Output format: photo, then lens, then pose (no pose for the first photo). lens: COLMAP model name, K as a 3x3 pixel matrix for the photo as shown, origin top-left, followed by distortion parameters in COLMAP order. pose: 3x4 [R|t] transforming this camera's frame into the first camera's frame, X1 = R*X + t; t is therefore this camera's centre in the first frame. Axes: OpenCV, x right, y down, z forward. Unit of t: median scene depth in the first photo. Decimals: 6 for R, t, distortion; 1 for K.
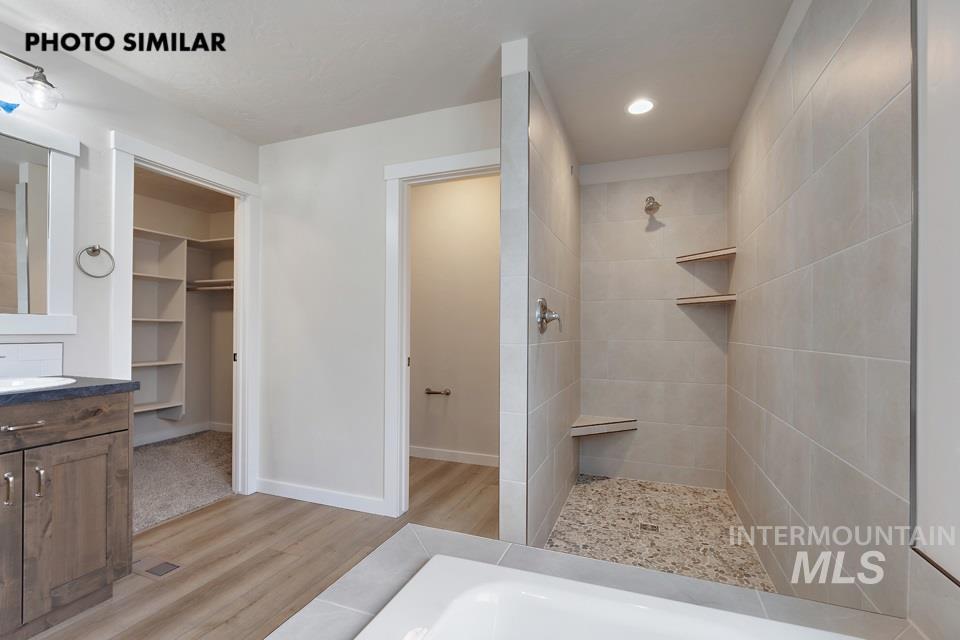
lens RADIAL K [[435.1, 0, 478.5], [0, 435.1, 325.2], [0, 0, 1]] dist [-0.001517, -0.000095]
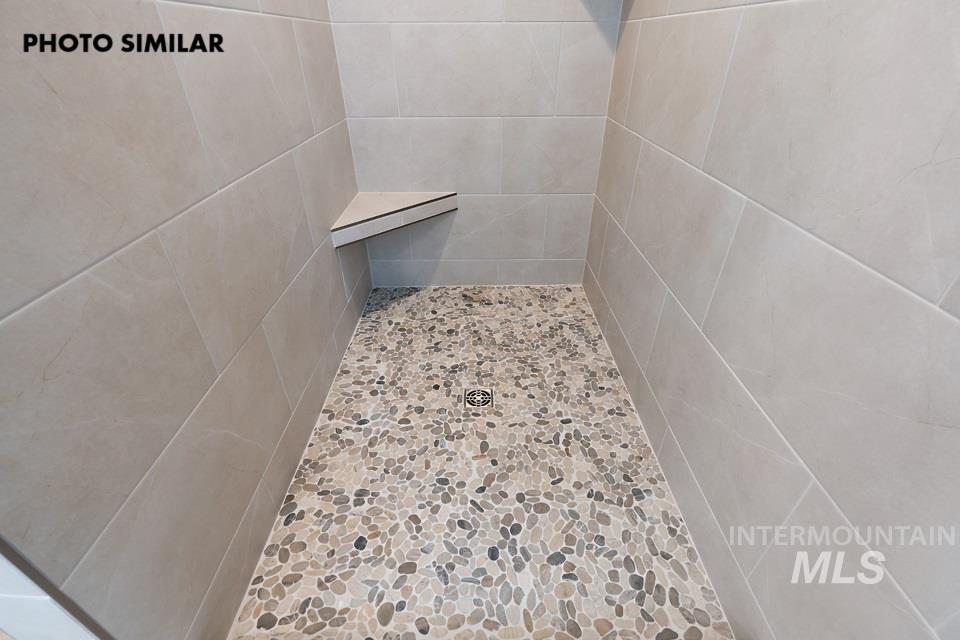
lens RADIAL K [[435.1, 0, 483.8], [0, 435.1, 322.7], [0, 0, 1]] dist [-0.001517, -0.000095]
pose [[0.926880, -0.213227, 0.308913, 0.220056], [0.005034, 0.829972, 0.557782, 0.050469], [-0.375323, -0.515442, 0.770358, 0.548207]]
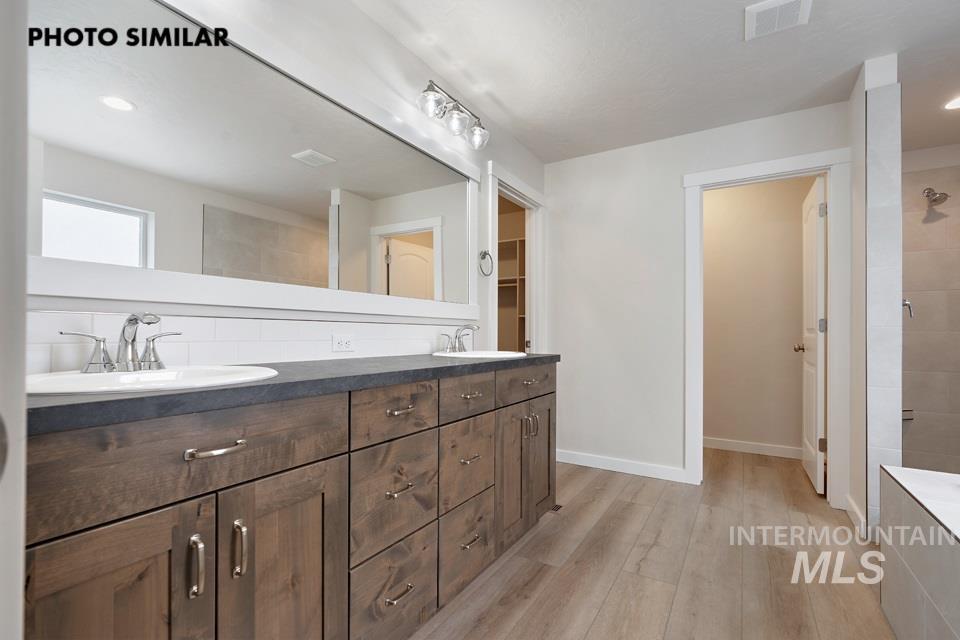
lens RADIAL K [[435.1, 0, 479.9], [0, 435.1, 326.8], [0, 0, 1]] dist [-0.001517, -0.000095]
pose [[0.983548, -0.000072, -0.180650, -0.535664], [-0.000663, 0.999992, -0.004009, 0.035638], [0.180648, 0.004063, 0.983539, -0.210511]]
